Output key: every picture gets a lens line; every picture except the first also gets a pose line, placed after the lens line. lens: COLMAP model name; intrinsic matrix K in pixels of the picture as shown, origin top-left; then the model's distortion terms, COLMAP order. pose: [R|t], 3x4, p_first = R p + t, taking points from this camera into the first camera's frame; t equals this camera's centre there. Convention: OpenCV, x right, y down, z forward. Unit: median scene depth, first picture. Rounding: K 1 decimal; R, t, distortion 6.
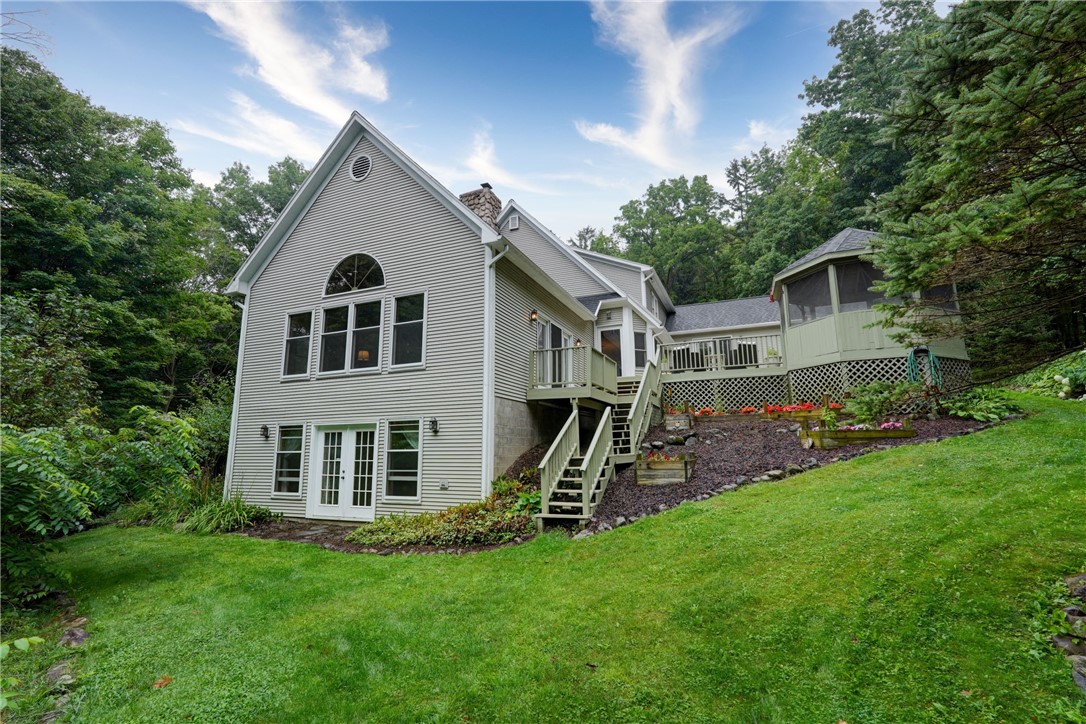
lens RADIAL K [[481.0, 0, 546.4], [0, 481.0, 363.2], [0, 0, 1]] dist [-0.013693, 0.006718]
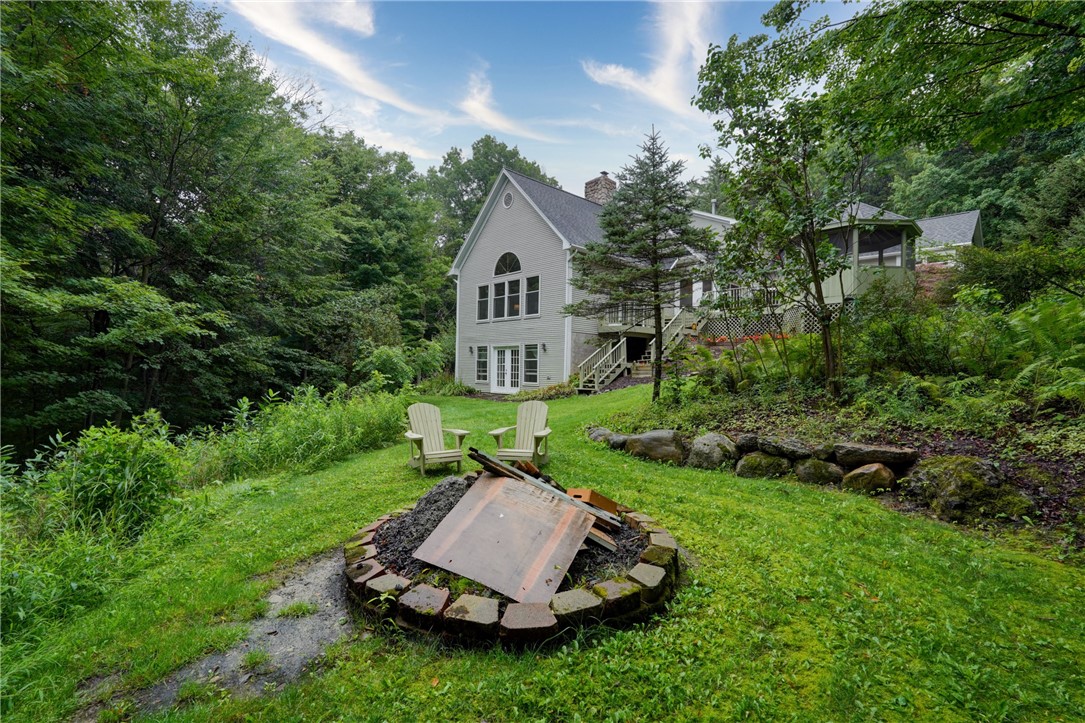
lens RADIAL K [[480.6, 0, 545.9], [0, 480.6, 362.7], [0, 0, 1]] dist [-0.013693, 0.006718]
pose [[0.918719, 0.021684, -0.394317, 0.466790], [0.042005, 0.987461, 0.152169, -0.088288], [0.392672, -0.156364, 0.906288, -0.660642]]
